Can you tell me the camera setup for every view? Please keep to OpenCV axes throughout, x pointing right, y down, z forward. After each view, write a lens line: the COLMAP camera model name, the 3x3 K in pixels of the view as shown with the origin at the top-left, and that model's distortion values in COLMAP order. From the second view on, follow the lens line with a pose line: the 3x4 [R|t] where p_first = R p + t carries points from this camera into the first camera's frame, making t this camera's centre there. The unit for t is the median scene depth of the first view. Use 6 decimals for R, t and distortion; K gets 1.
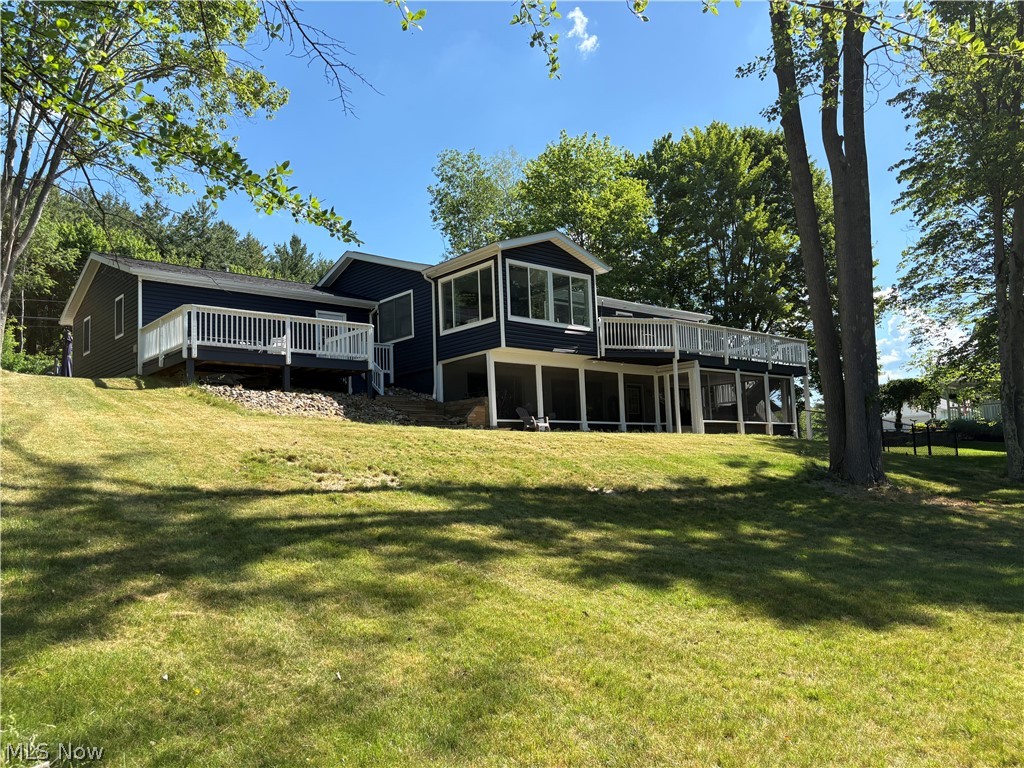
lens RADIAL K [[778.7, 0, 512.0], [0, 778.7, 384.0], [0, 0, 1]] dist [0.000145, -0.000152]
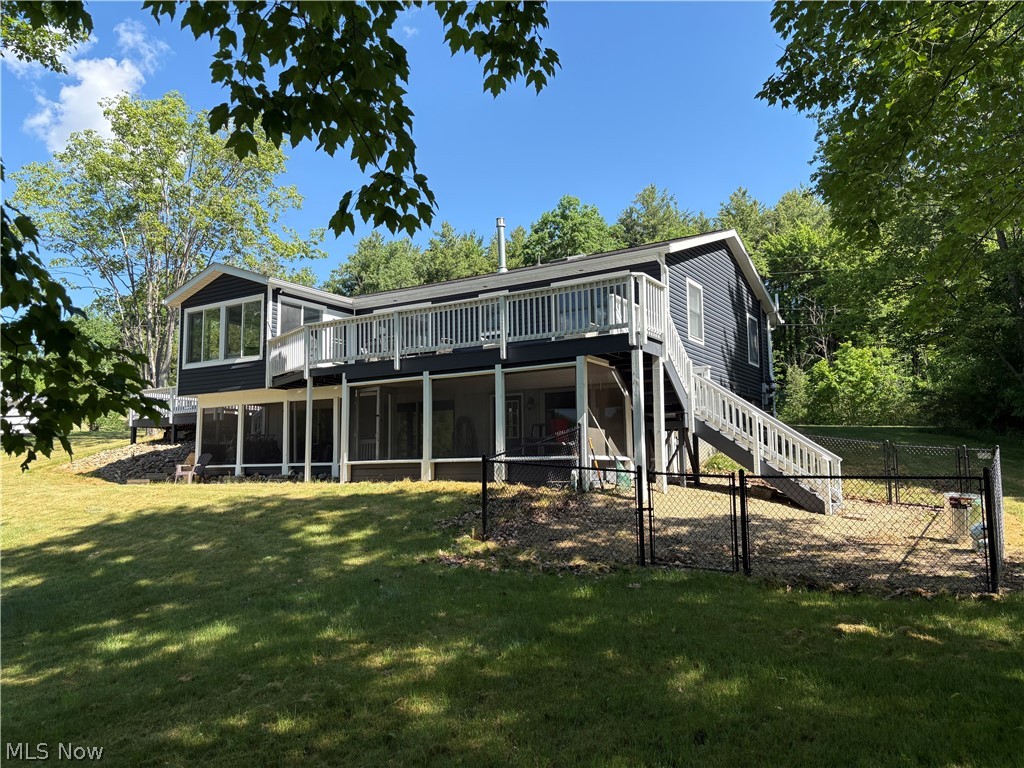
lens RADIAL K [[778.7, 0, 512.0], [0, 778.7, 384.0], [0, 0, 1]] dist [0.000145, -0.000152]
pose [[0.290829, -0.097818, -0.951762, 1.019217], [0.089295, 0.993193, -0.074790, 0.048578], [0.952599, -0.063236, 0.297584, 1.035562]]
